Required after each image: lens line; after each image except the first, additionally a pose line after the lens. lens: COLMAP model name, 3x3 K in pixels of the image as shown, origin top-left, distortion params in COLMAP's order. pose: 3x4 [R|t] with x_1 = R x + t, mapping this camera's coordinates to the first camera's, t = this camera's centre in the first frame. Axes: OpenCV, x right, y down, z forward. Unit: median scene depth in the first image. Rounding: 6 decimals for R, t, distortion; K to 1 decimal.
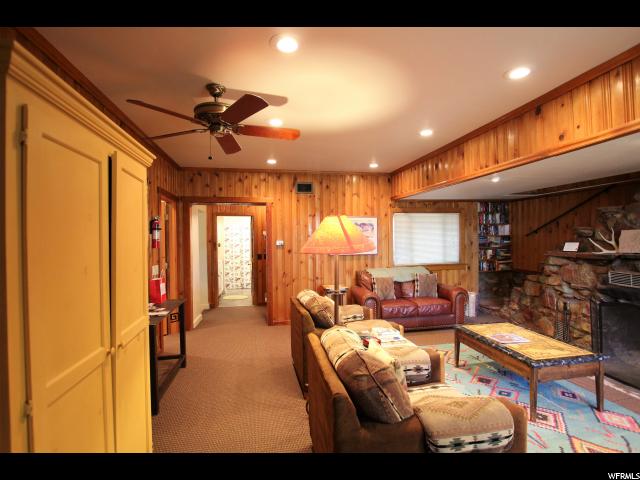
lens RADIAL K [[314.7, 0, 322.0], [0, 314.7, 239.3], [0, 0, 1]] dist [-0.026635, 0.001140]
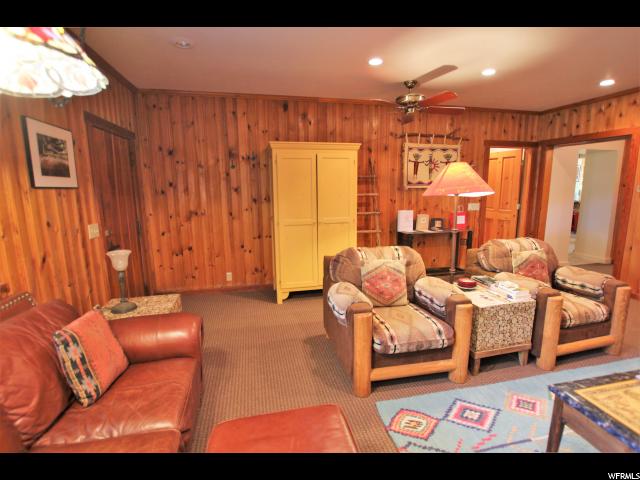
lens RADIAL K [[314.7, 0, 322.0], [0, 314.7, 239.3], [0, 0, 1]] dist [-0.026635, 0.001140]
pose [[0.030396, 0.177884, -0.983582, 0.782146], [0.007181, 0.983972, 0.178177, -0.005546], [0.999512, -0.012479, 0.028631, 0.324635]]
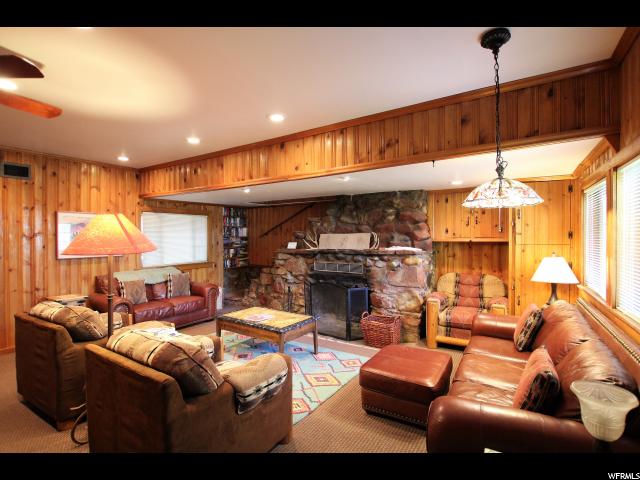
lens RADIAL K [[314.7, 0, 322.0], [0, 314.7, 239.3], [0, 0, 1]] dist [-0.026635, 0.001140]
pose [[0.682352, 0.004024, 0.731013, -0.131059], [-0.002032, 0.999991, -0.003608, 0.001841], [-0.731021, 0.000977, 0.682354, -0.048832]]
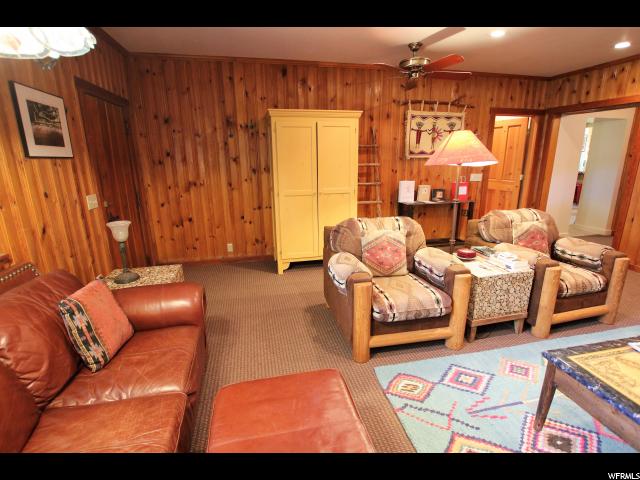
lens RADIAL K [[314.7, 0, 322.0], [0, 314.7, 239.3], [0, 0, 1]] dist [-0.026635, 0.001140]
pose [[0.029510, 0.265805, -0.963575, 0.781028], [0.007827, 0.963904, 0.266135, -0.002831], [0.999534, -0.015395, 0.026364, 0.324660]]
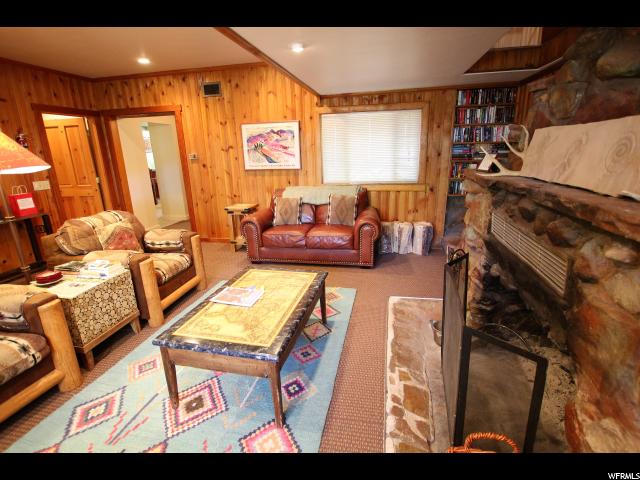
lens RADIAL K [[314.7, 0, 322.0], [0, 314.7, 239.3], [0, 0, 1]] dist [-0.026635, 0.001140]
pose [[0.927255, 0.090267, -0.363386, 0.801202], [0.014374, 0.961209, 0.275447, -0.002297], [0.374154, -0.260633, 0.889988, 0.363089]]
